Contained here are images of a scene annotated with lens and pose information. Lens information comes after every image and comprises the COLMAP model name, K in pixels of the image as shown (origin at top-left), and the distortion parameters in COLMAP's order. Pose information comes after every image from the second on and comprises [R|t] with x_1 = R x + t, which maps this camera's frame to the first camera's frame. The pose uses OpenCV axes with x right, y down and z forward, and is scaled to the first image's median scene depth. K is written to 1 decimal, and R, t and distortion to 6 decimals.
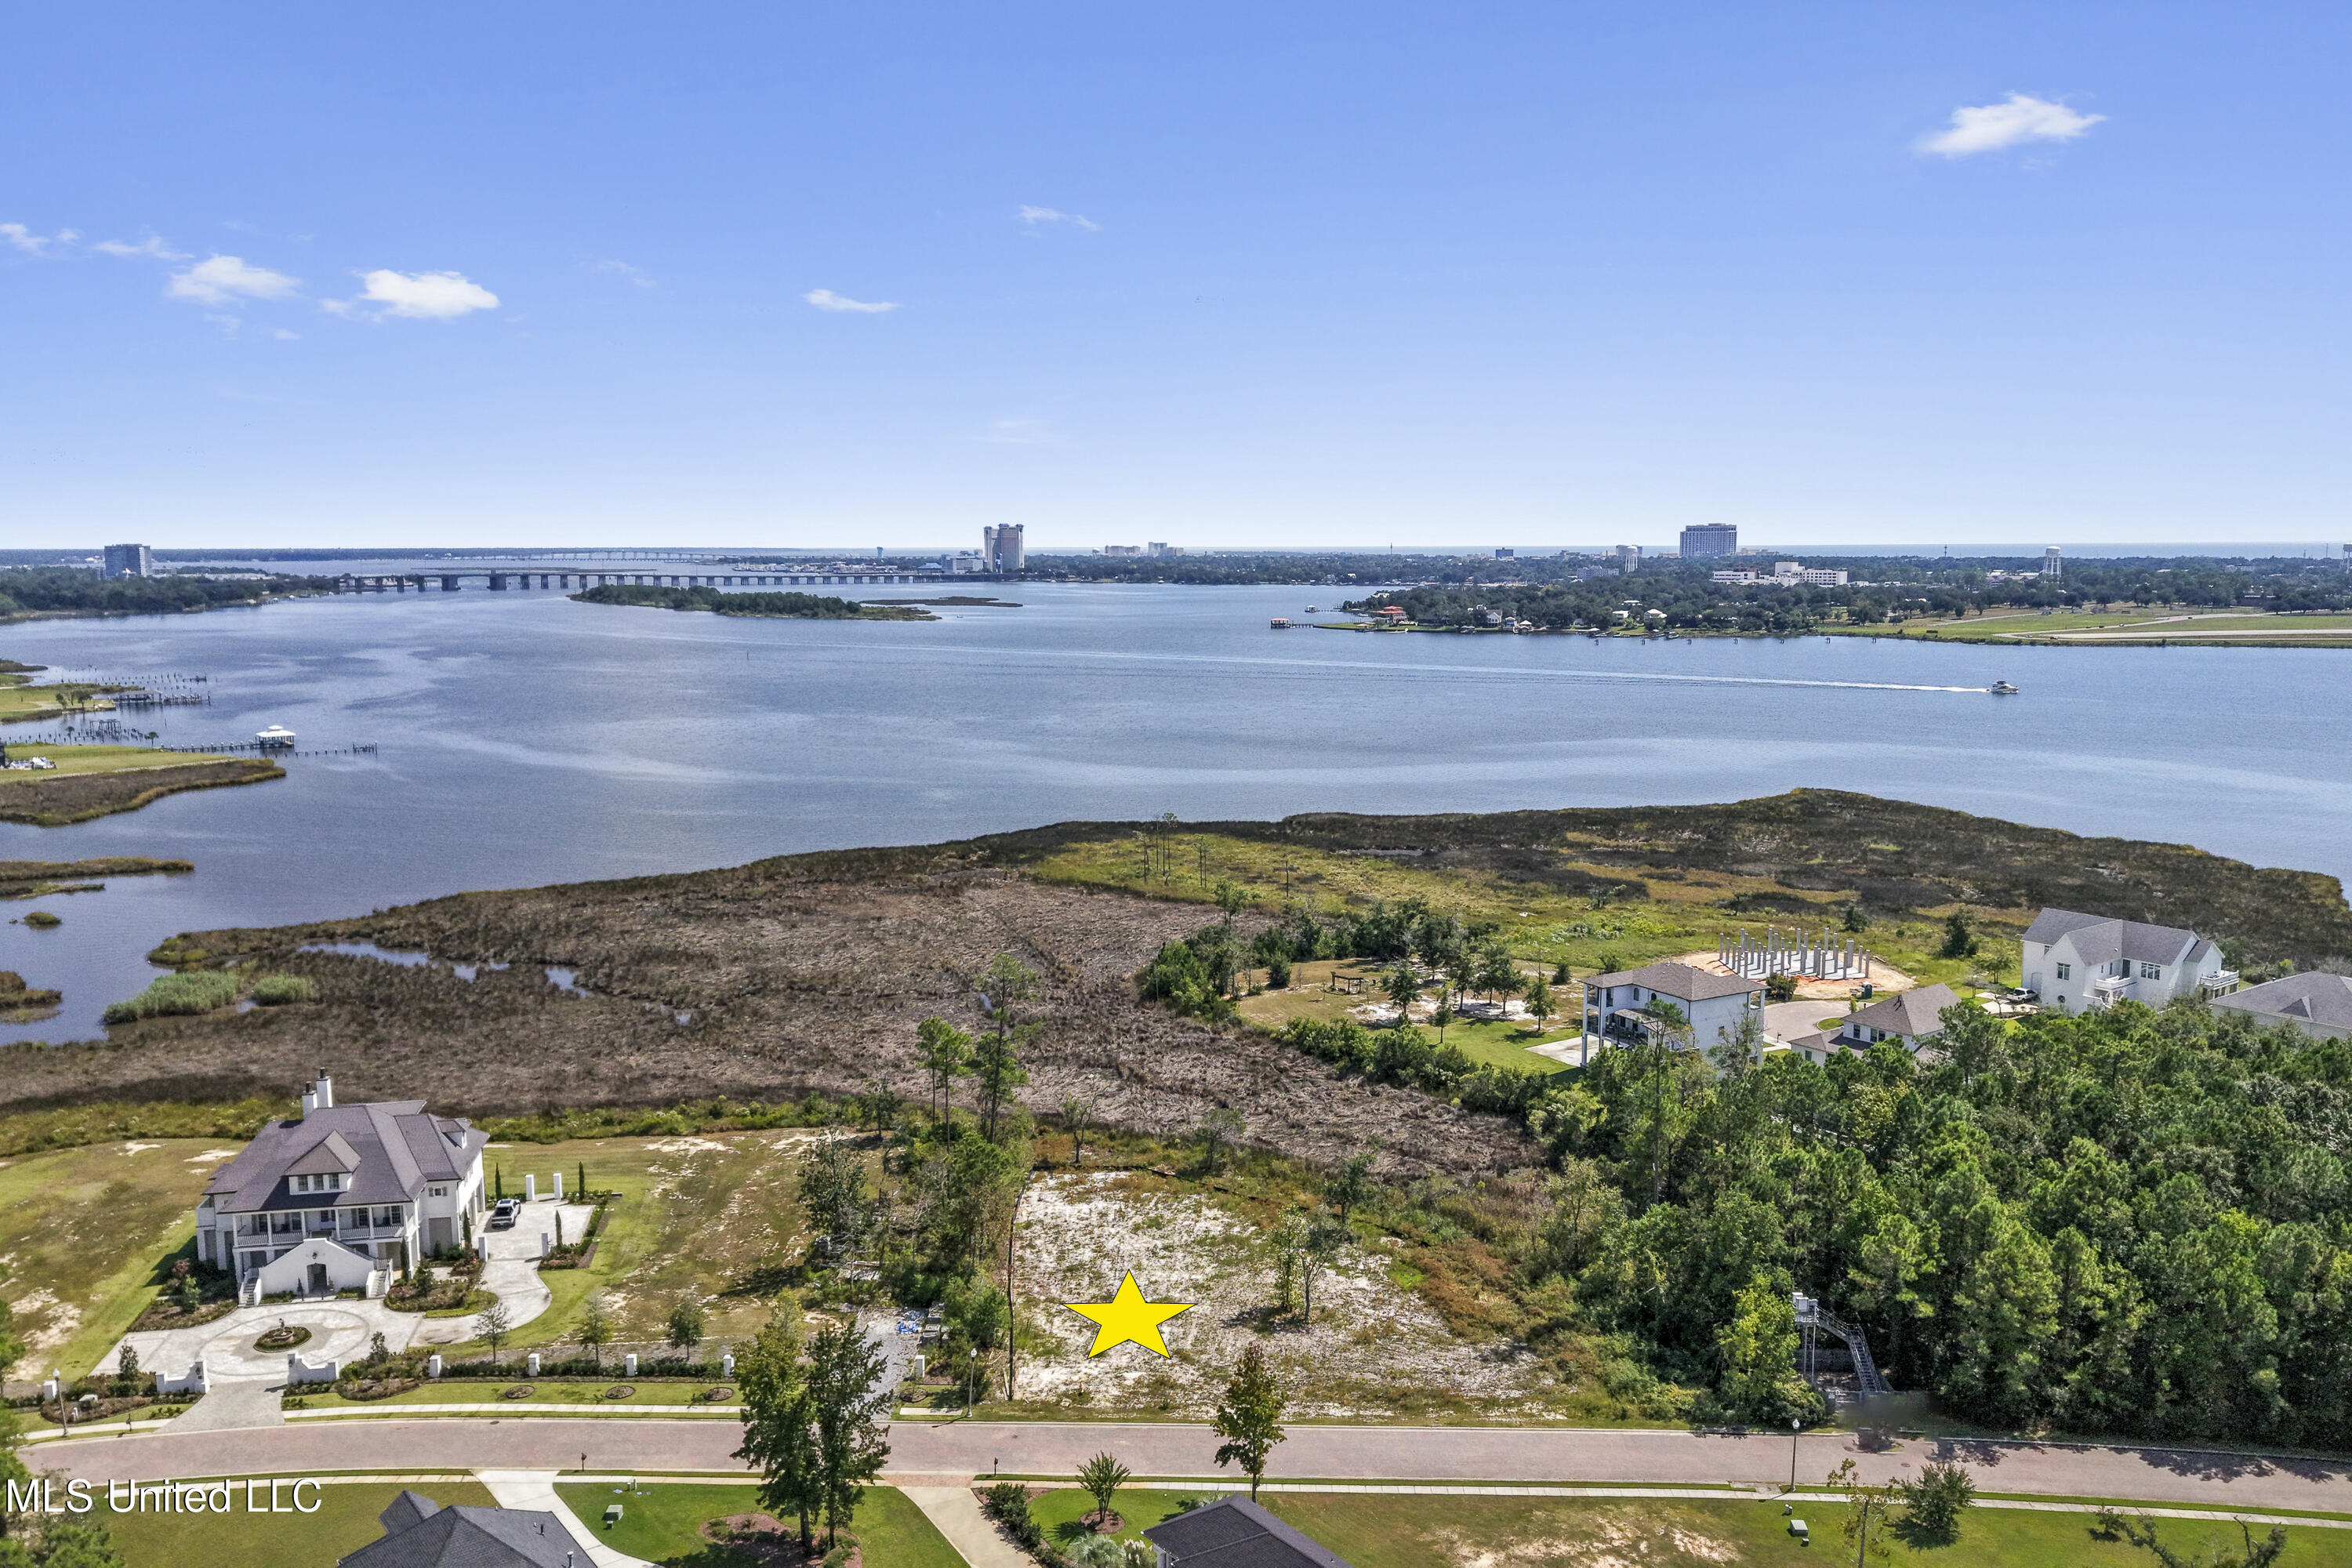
lens RADIAL K [[1862.2, 0, 1177.0], [0, 1862.2, 791.5], [0, 0, 1]] dist [0.037125, -0.050963]
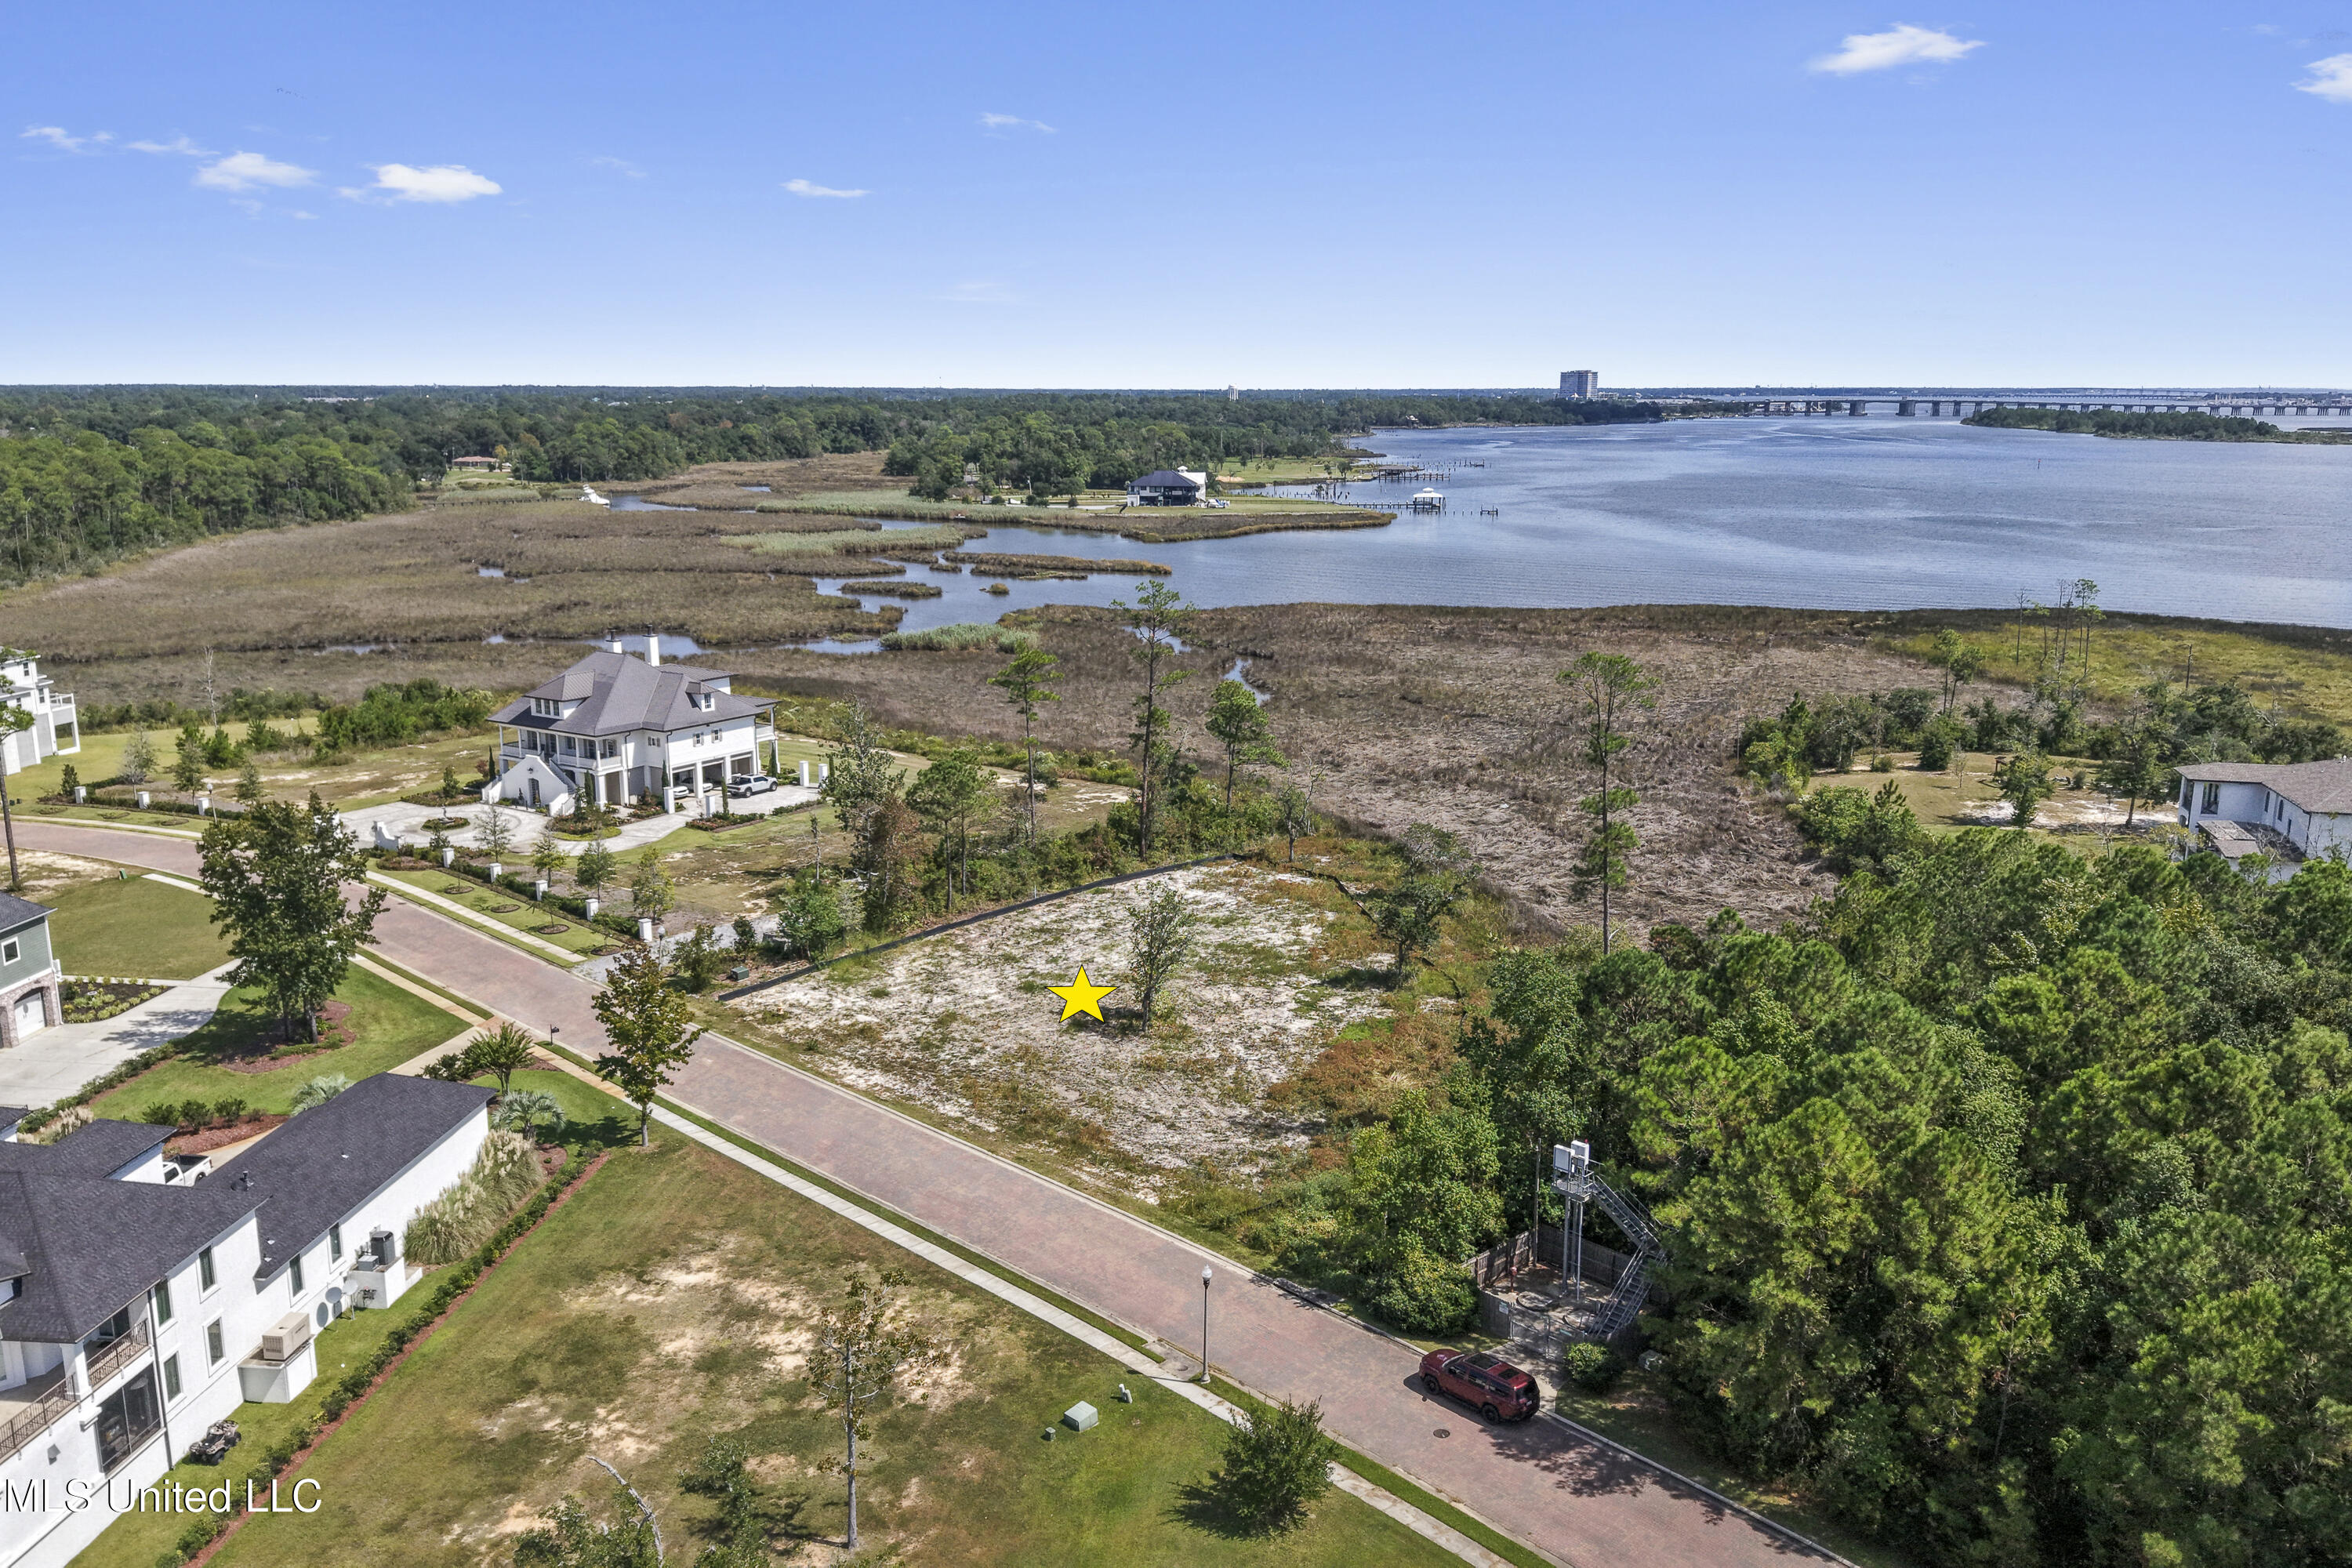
lens RADIAL K [[1862.2, 0, 1185.2], [0, 1862.2, 780.1], [0, 0, 1]] dist [0.037125, -0.050963]
pose [[0.736024, 0.145457, -0.661144, 0.504167], [-0.096007, 0.989200, 0.110752, 0.087607], [0.670113, -0.018042, 0.742040, 0.409230]]
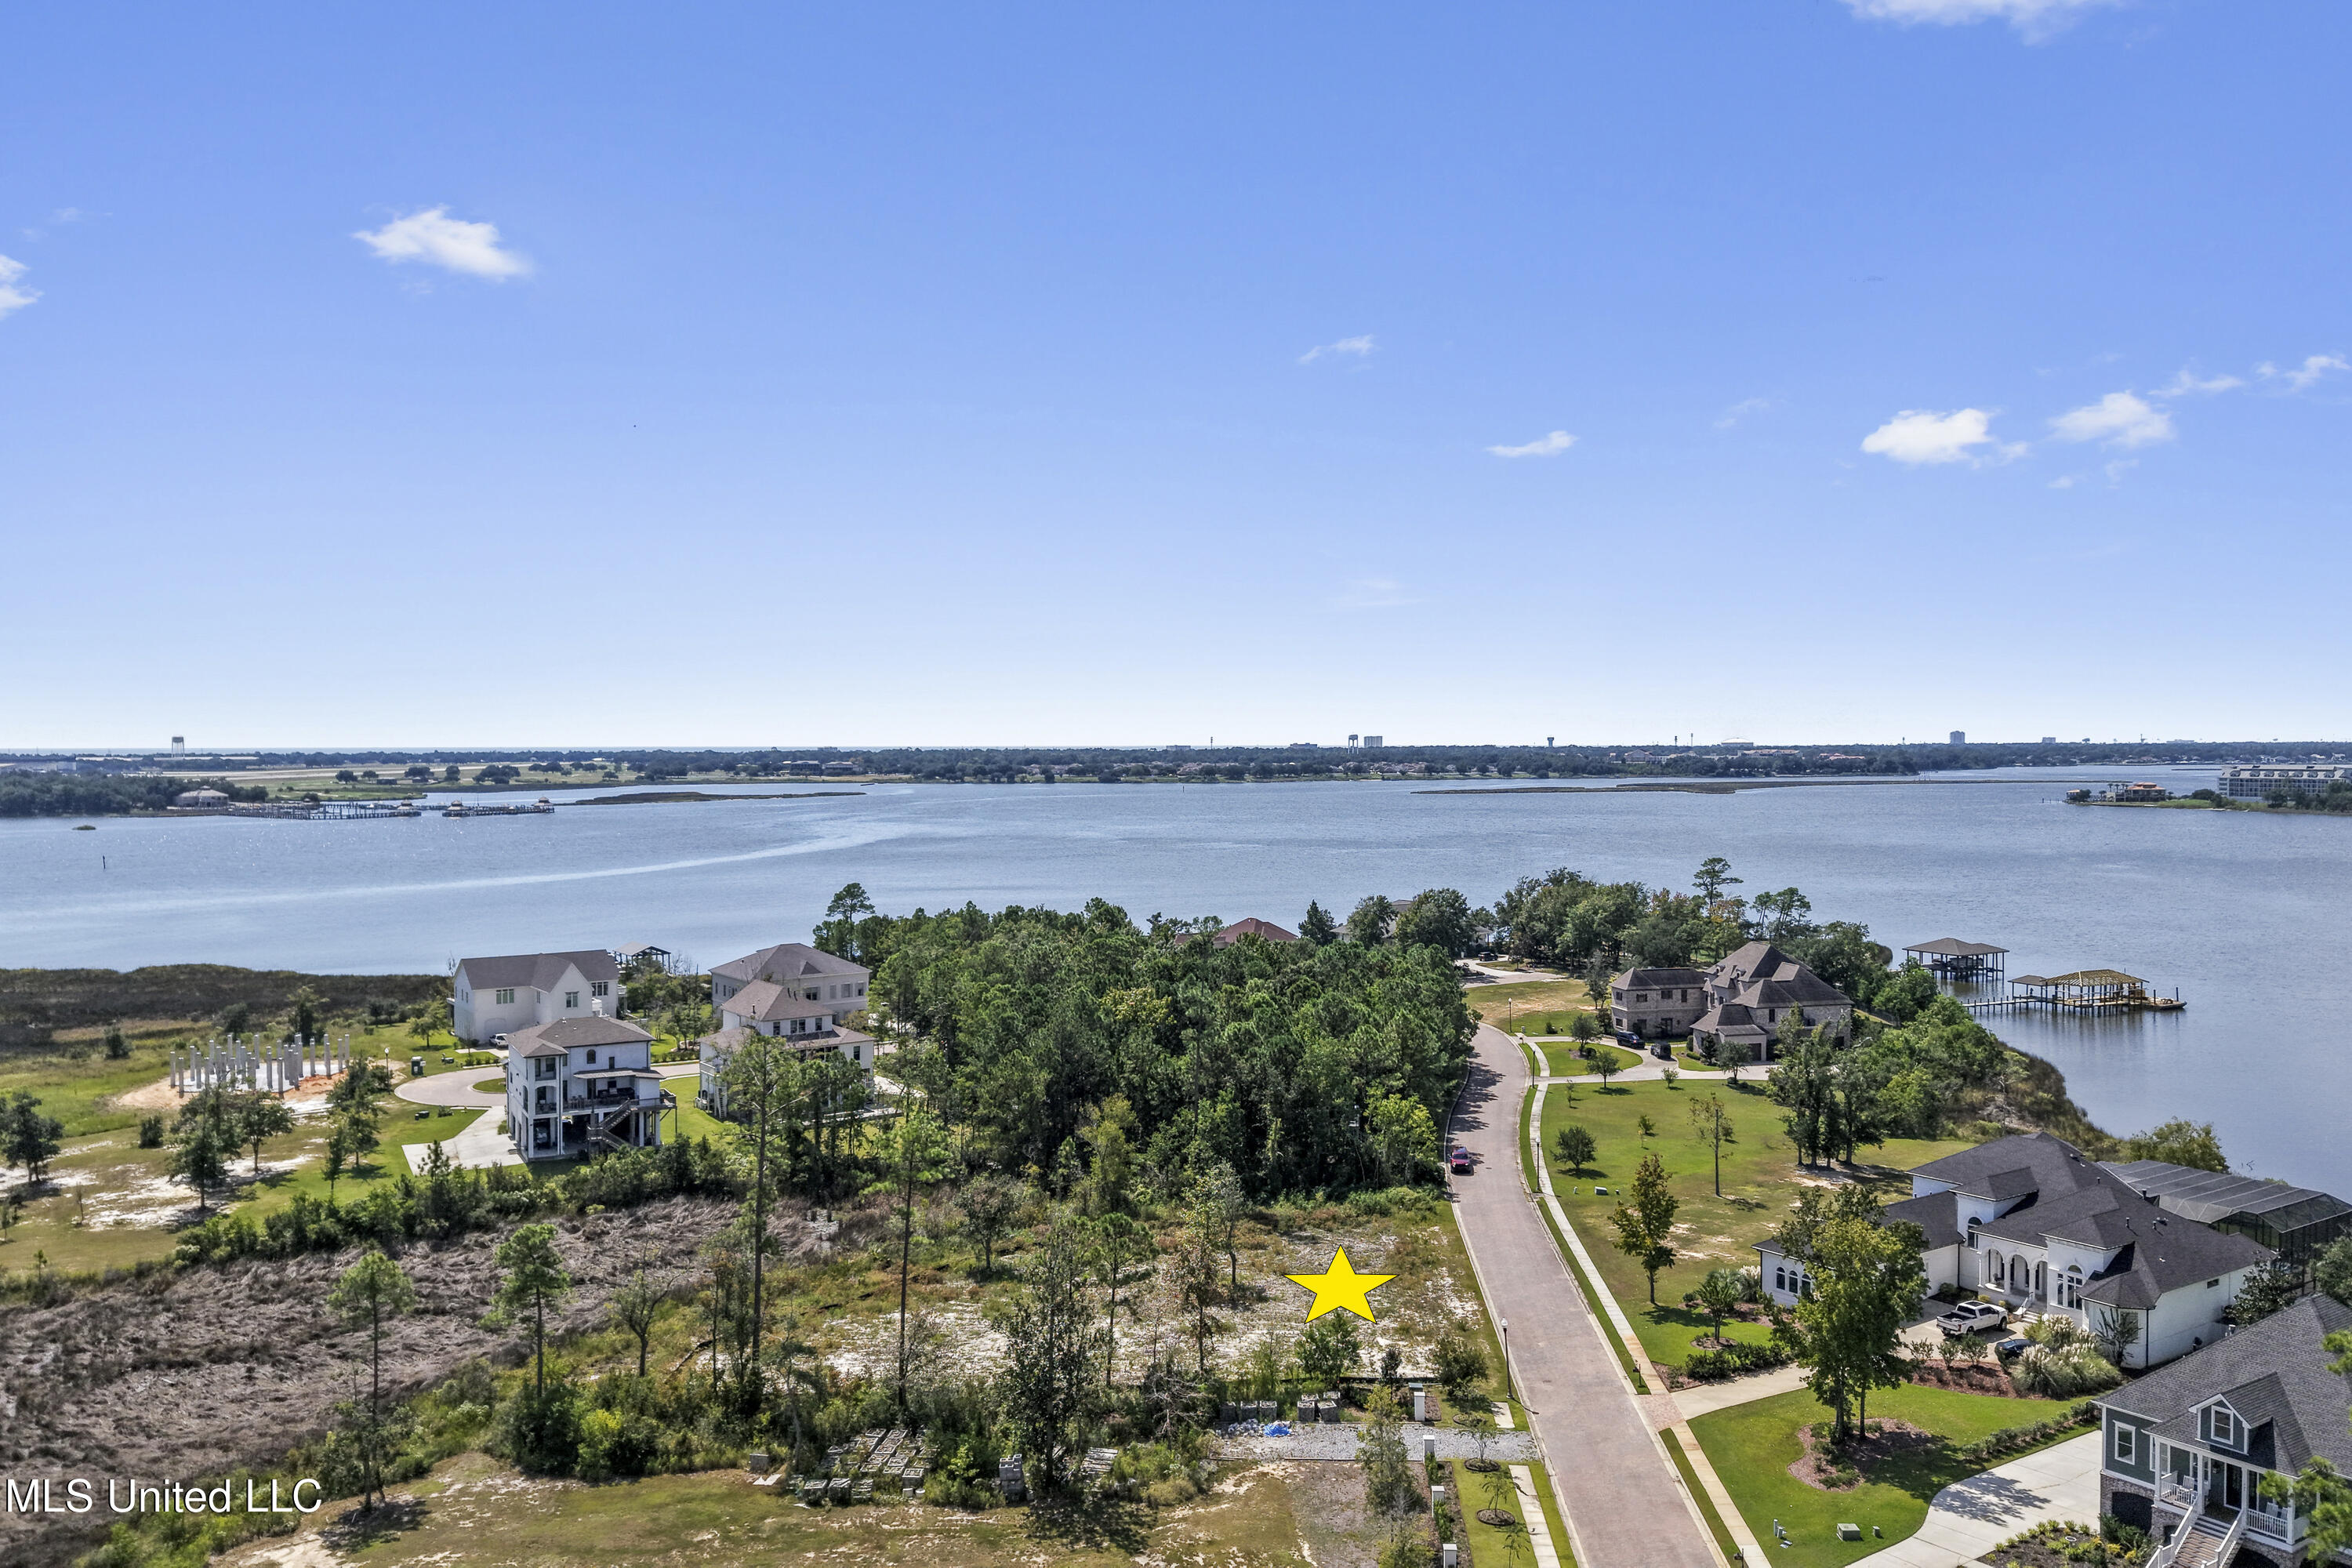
lens RADIAL K [[1862.2, 0, 1163.5], [0, 1862.2, 770.7], [0, 0, 1]] dist [0.037125, -0.050963]
pose [[0.047863, -0.011363, 0.998789, -0.789454], [0.138592, 0.990339, 0.004625, 0.011498], [-0.989192, 0.138203, 0.048975, 0.853568]]
